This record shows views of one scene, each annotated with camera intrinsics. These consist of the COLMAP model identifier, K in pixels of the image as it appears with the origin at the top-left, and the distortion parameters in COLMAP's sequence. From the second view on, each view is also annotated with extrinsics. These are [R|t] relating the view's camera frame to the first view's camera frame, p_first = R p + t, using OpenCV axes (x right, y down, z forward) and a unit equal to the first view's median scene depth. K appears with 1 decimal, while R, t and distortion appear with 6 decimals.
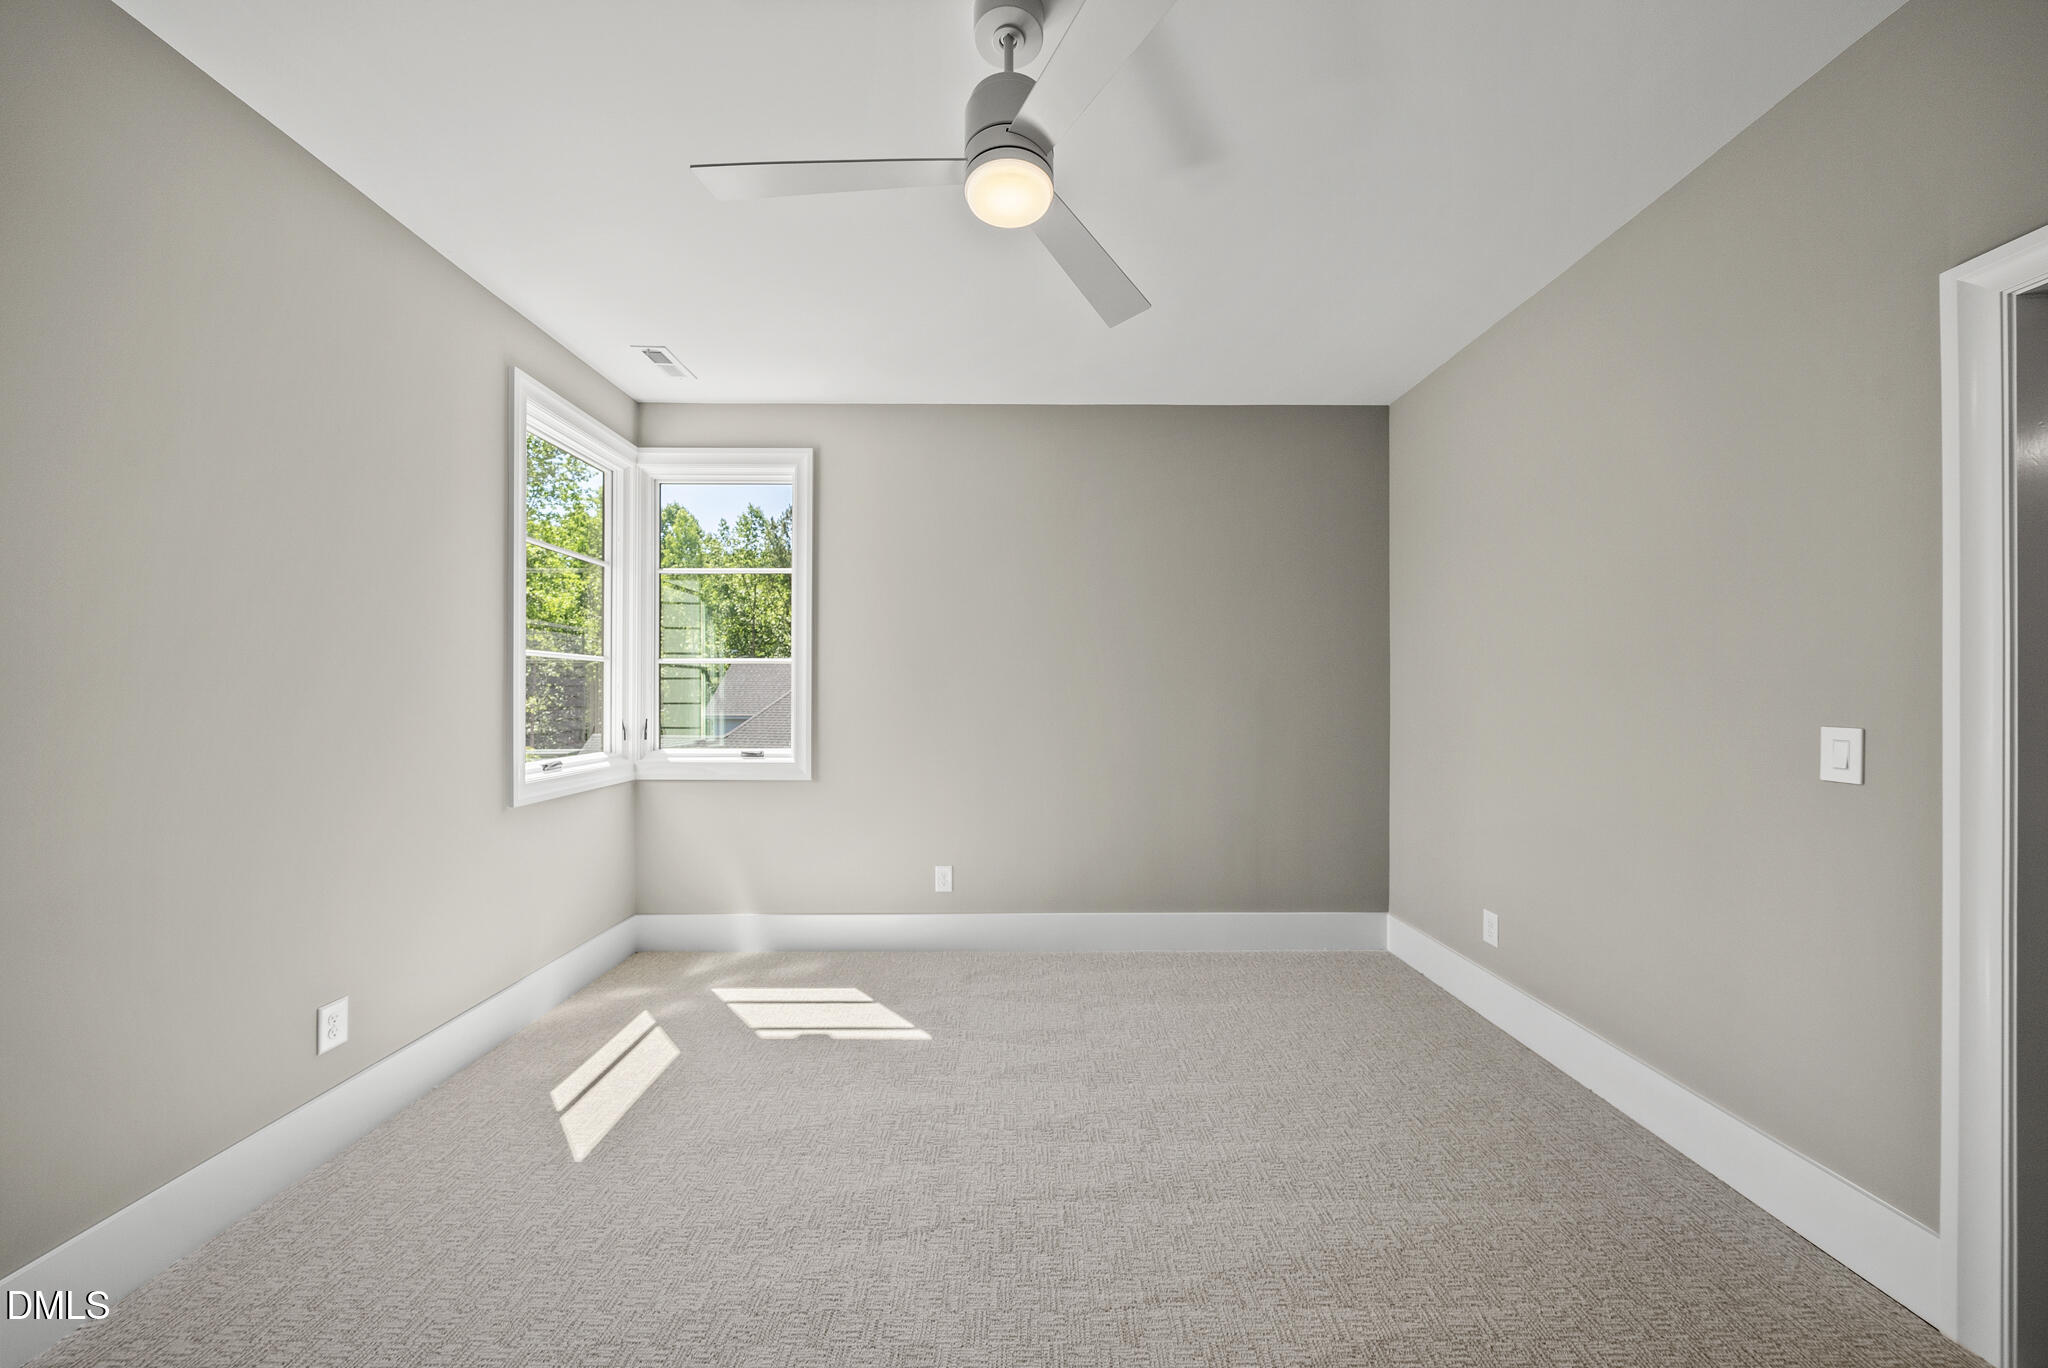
lens RADIAL K [[713.9, 0, 1024.6], [0, 713.9, 691.1], [0, 0, 1]] dist [-0.003065, -0.000534]
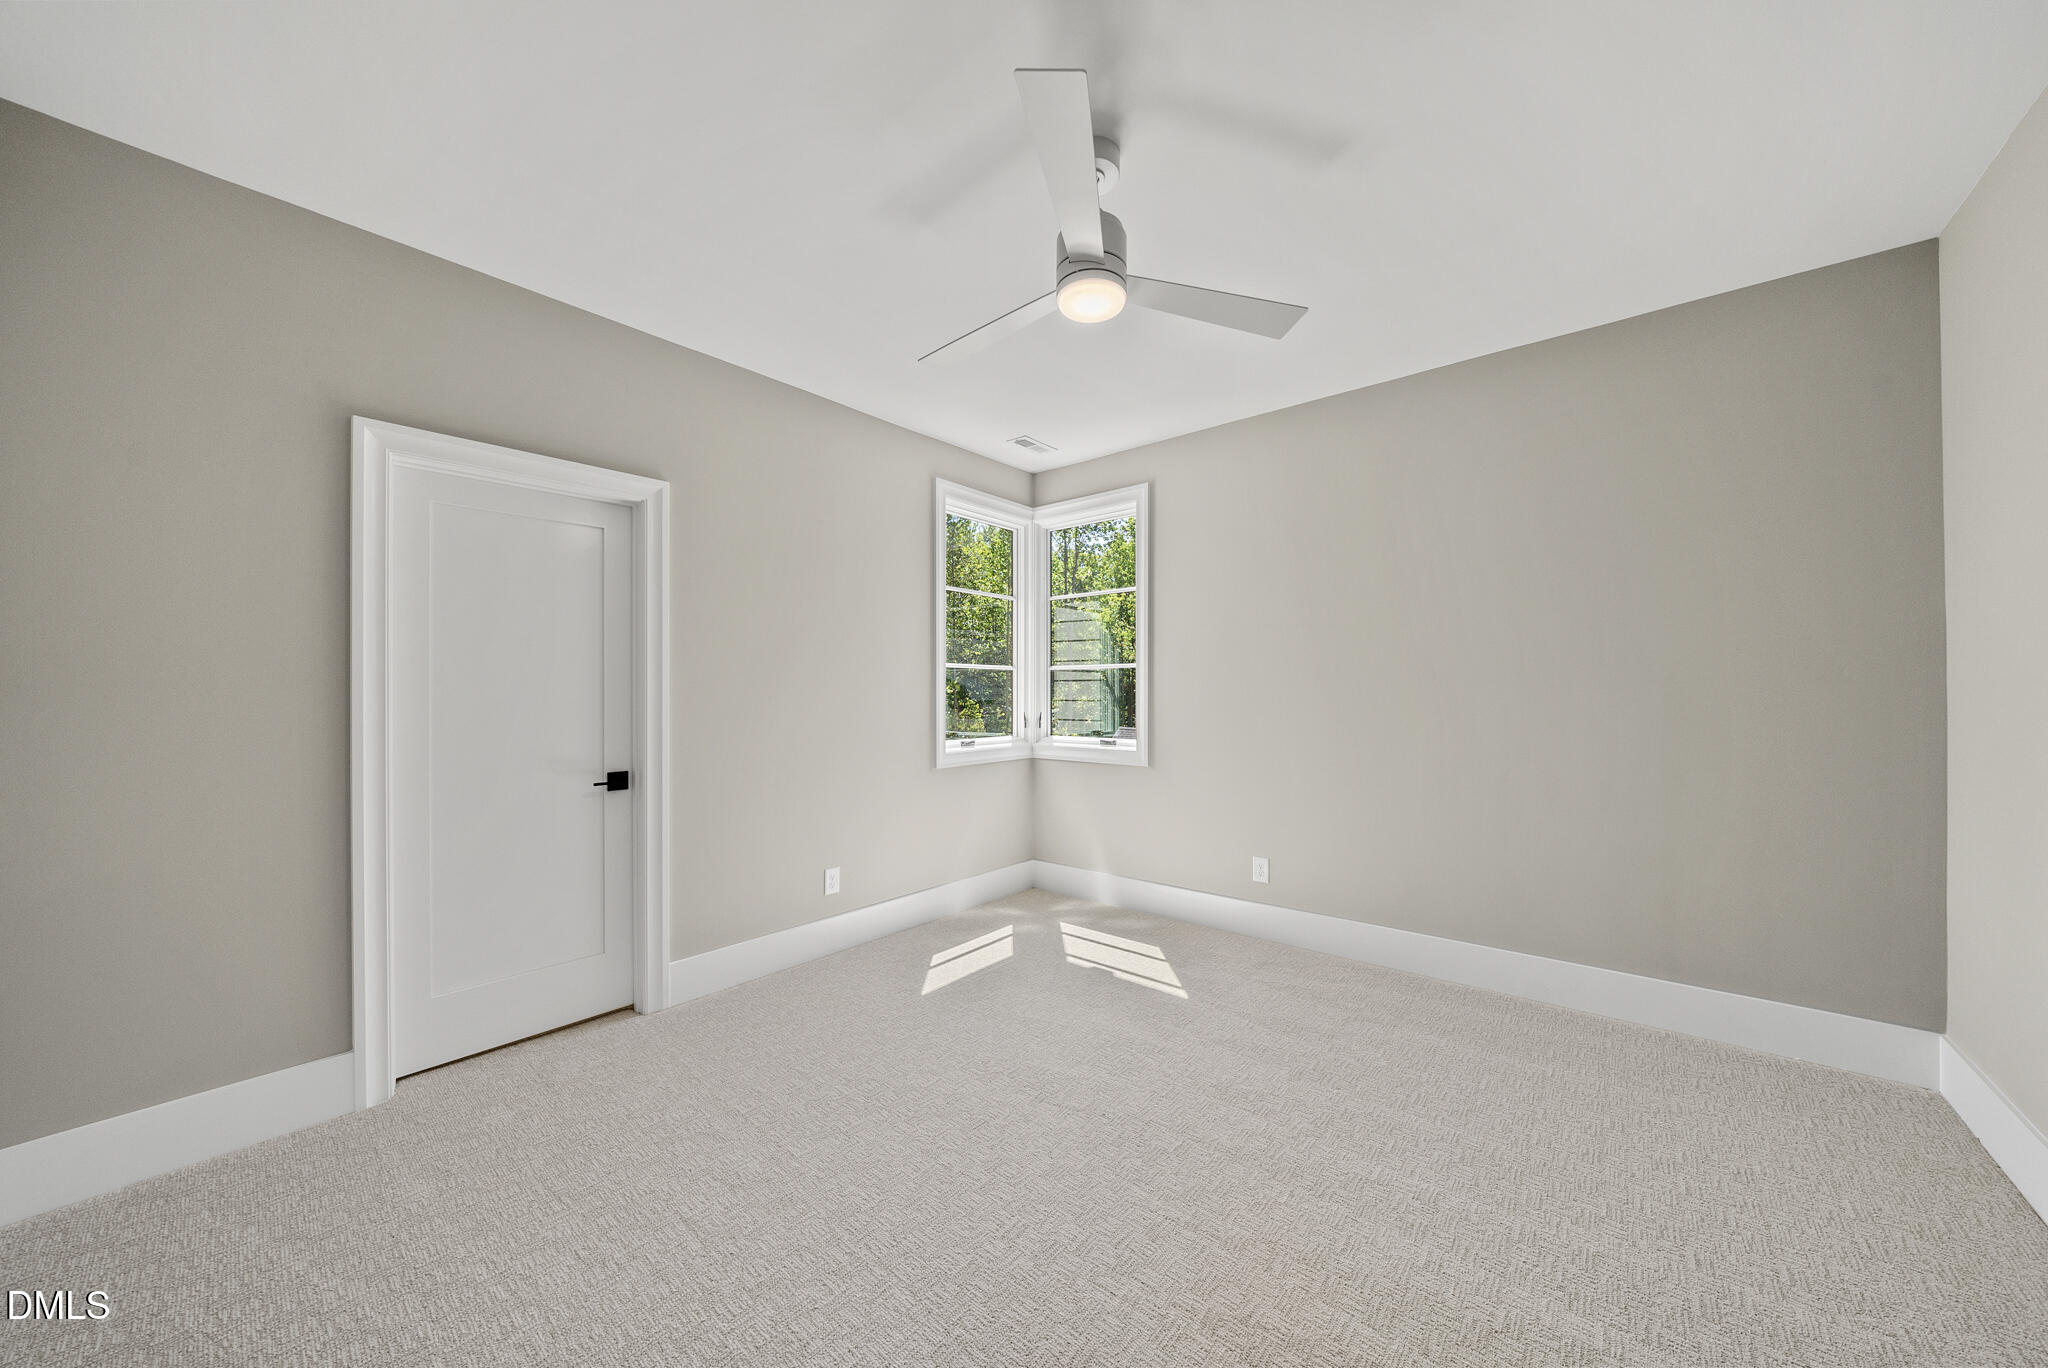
lens RADIAL K [[713.9, 0, 1016.0], [0, 713.9, 685.8], [0, 0, 1]] dist [-0.003065, -0.000534]
pose [[0.750103, -0.010171, -0.661242, 0.348677], [0.006658, 0.999947, -0.007828, -0.000123], [0.661287, 0.001469, 0.750132, -0.020696]]
